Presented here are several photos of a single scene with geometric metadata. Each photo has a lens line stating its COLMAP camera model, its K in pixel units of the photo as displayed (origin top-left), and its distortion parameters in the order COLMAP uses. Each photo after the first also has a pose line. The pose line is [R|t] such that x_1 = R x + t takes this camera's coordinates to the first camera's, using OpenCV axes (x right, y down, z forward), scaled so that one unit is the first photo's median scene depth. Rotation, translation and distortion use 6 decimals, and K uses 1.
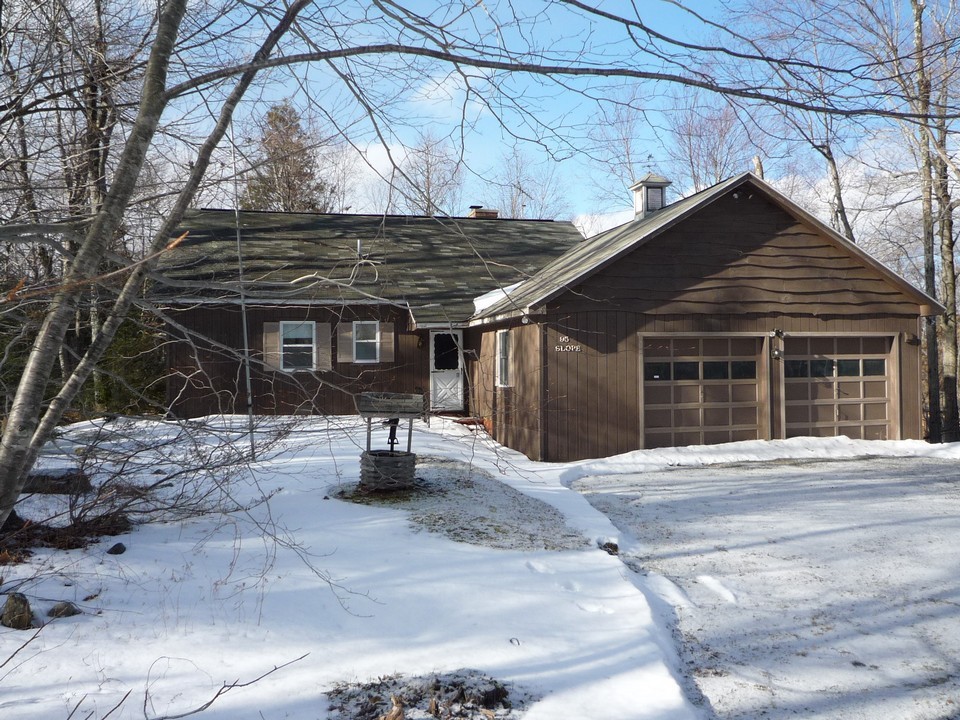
lens RADIAL K [[724.1, 0, 464.9], [0, 724.1, 356.1], [0, 0, 1]] dist [-0.006796, -0.002695]
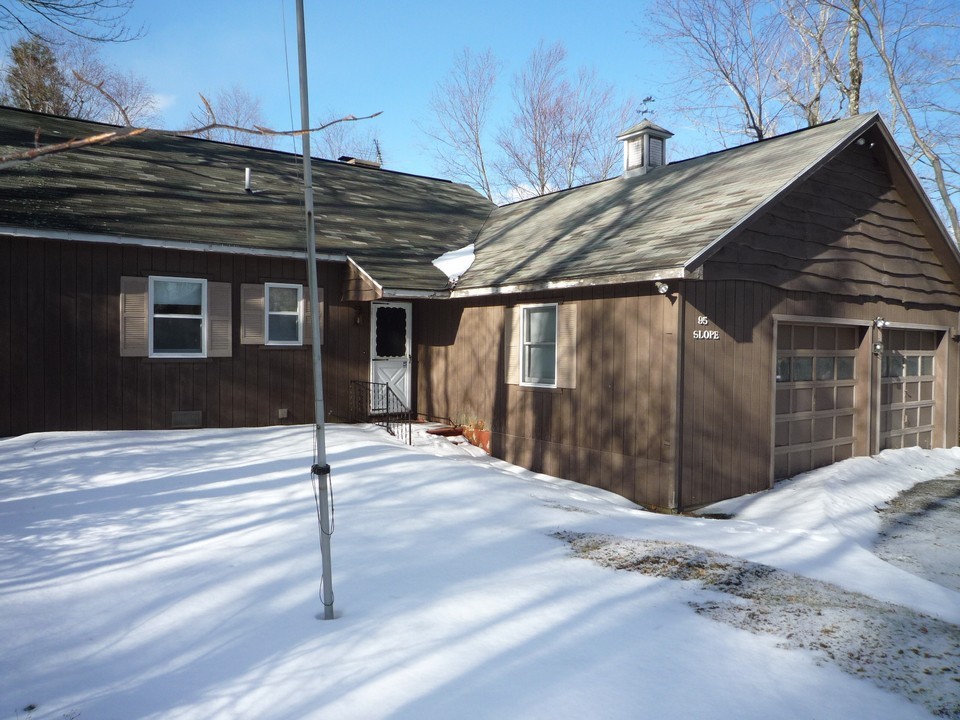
lens RADIAL K [[676.5, 0, 480.0], [0, 676.5, 360.0], [0, 0, 1]] dist [0.001181, -0.054711]
pose [[0.936844, 0.014010, 0.349468, -0.196177], [-0.025954, 0.999227, 0.029519, -0.000431], [-0.348784, -0.036725, 0.936483, 0.368640]]
